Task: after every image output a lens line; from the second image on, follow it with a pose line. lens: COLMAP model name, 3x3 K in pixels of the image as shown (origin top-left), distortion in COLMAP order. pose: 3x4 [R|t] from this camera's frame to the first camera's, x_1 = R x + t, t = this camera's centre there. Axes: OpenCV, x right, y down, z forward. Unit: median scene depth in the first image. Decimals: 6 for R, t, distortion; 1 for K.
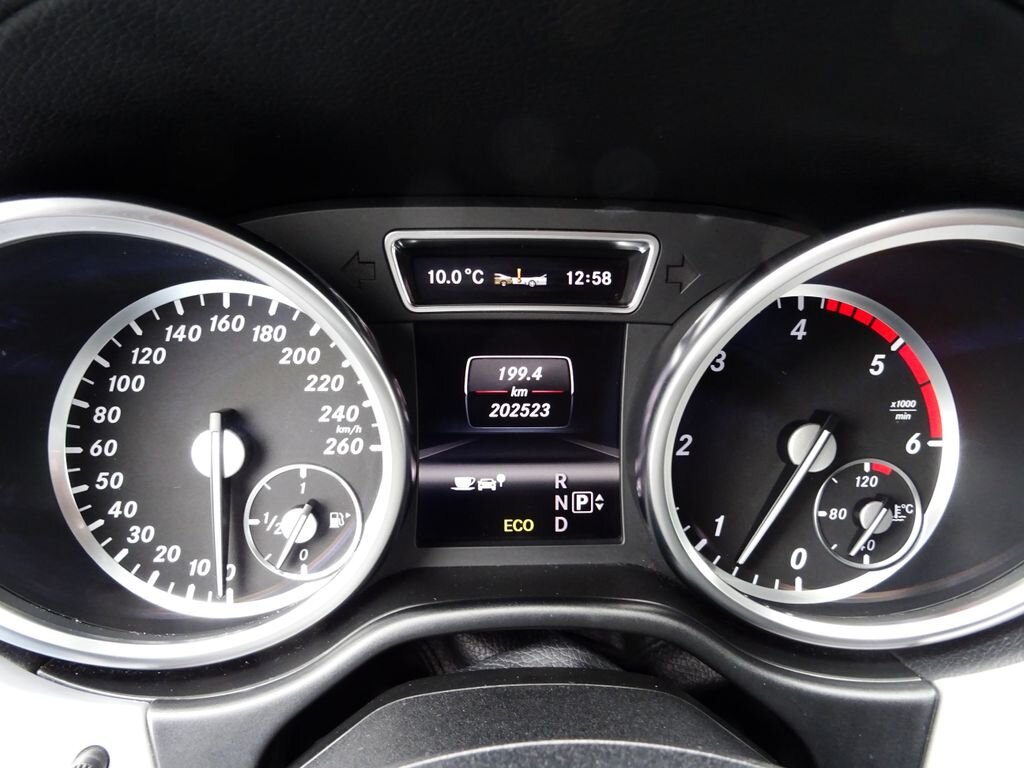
lens RADIAL K [[745.9, 0, 515.0], [0, 745.9, 386.0], [0, 0, 1]] dist [-0.000103, -0.016675]
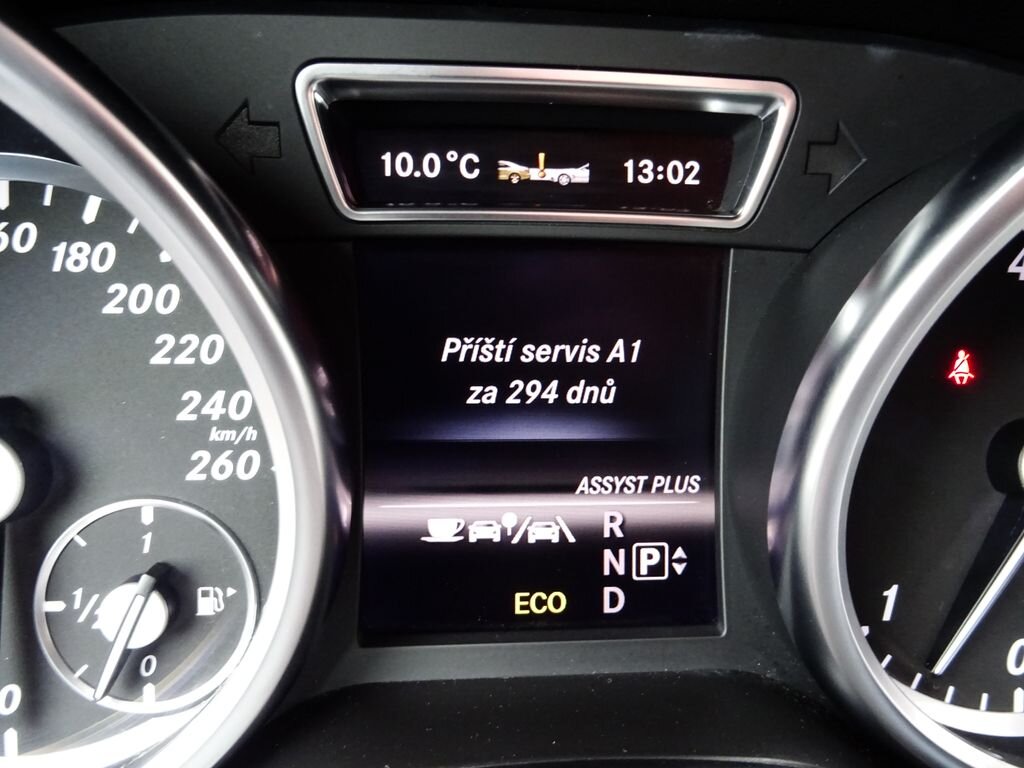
lens RADIAL K [[745.9, 0, 513.3], [0, 745.9, 384.0], [0, 0, 1]] dist [-0.000103, -0.016675]
pose [[0.999640, 0.001075, 0.026818, -0.031643], [-0.000716, 0.999910, -0.013374, 0.027654], [-0.026830, 0.013350, 0.999551, 0.437123]]
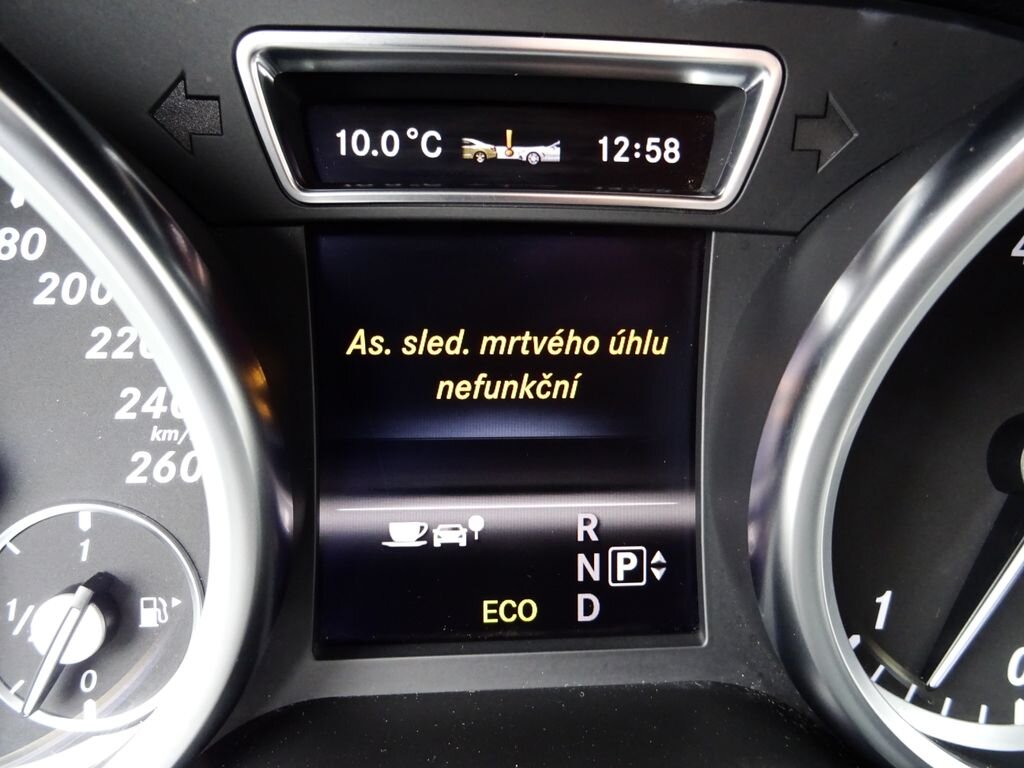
lens RADIAL K [[745.9, 0, 514.3], [0, 745.9, 382.7], [0, 0, 1]] dist [-0.000103, -0.016675]
pose [[0.999736, -0.003033, 0.022762, -0.003409], [0.002995, 0.999994, 0.001713, 0.022406], [-0.022767, -0.001644, 0.999739, 0.474199]]
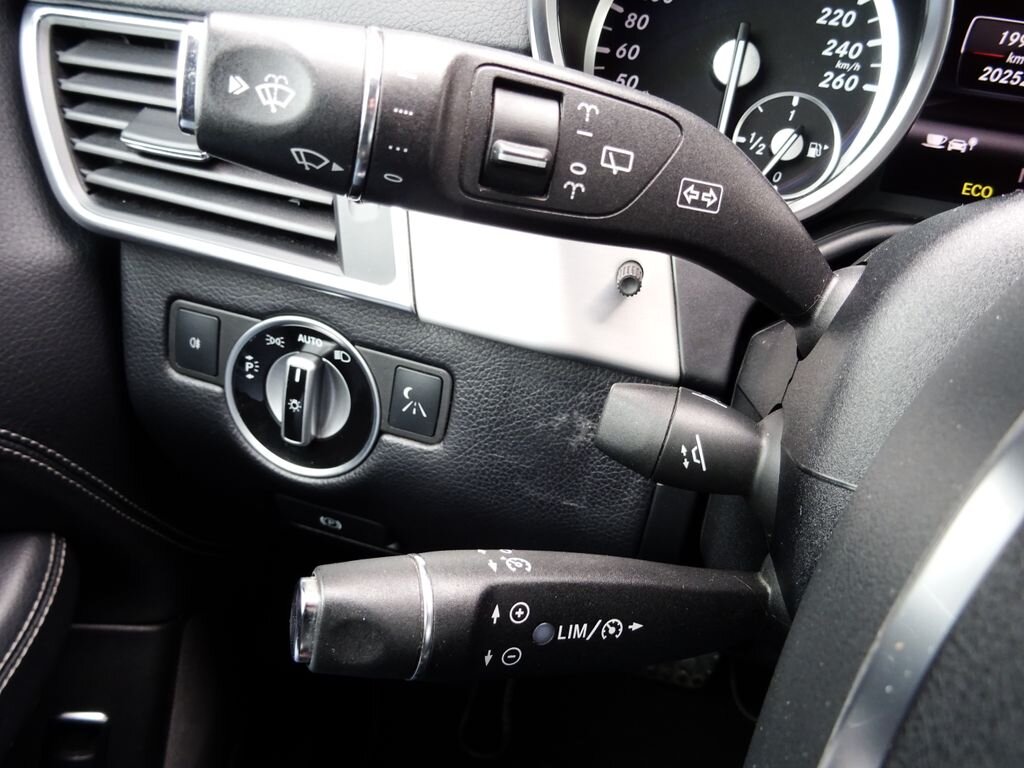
lens RADIAL K [[745.9, 0, 507.5], [0, 745.9, 385.9], [0, 0, 1]] dist [-0.000103, -0.016675]
pose [[0.955650, 0.212340, -0.204072, -0.366702], [-0.174087, 0.966204, 0.190117, 0.378690], [0.237544, -0.146159, 0.960318, -0.219537]]
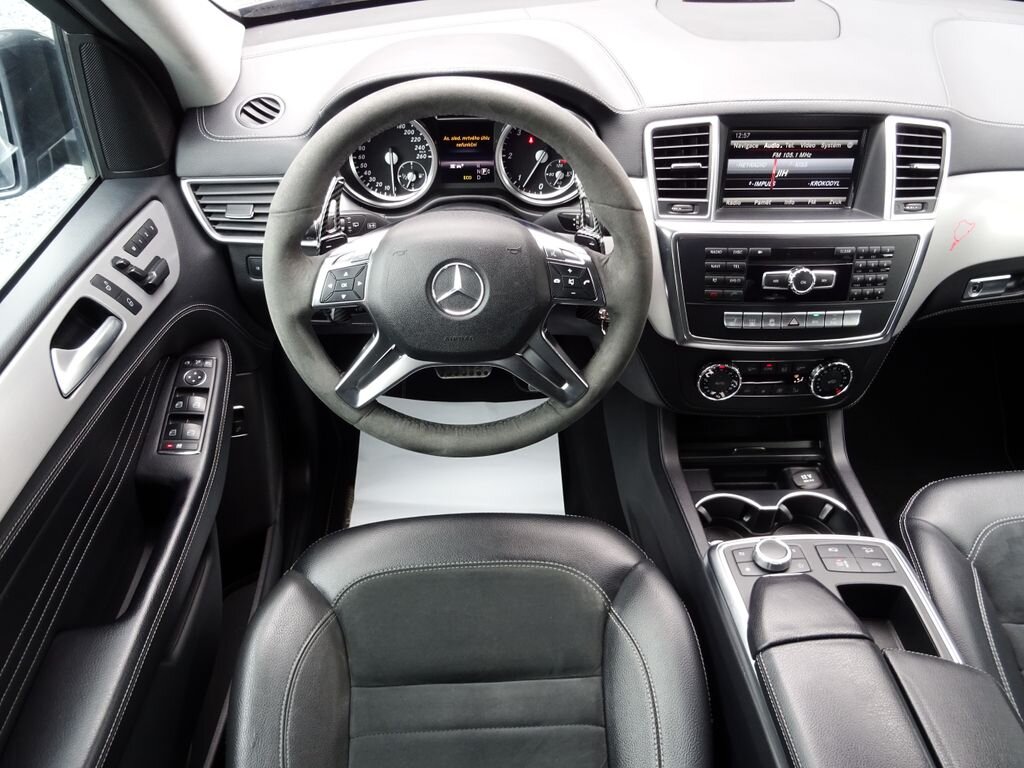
lens RADIAL K [[745.9, 0, 510.1], [0, 745.9, 385.2], [0, 0, 1]] dist [-0.000103, -0.016675]
pose [[0.999306, 0.008684, -0.036234, 0.377191], [0.005743, 0.924944, 0.380060, -0.284474], [0.036815, -0.380004, 0.924252, -2.975978]]
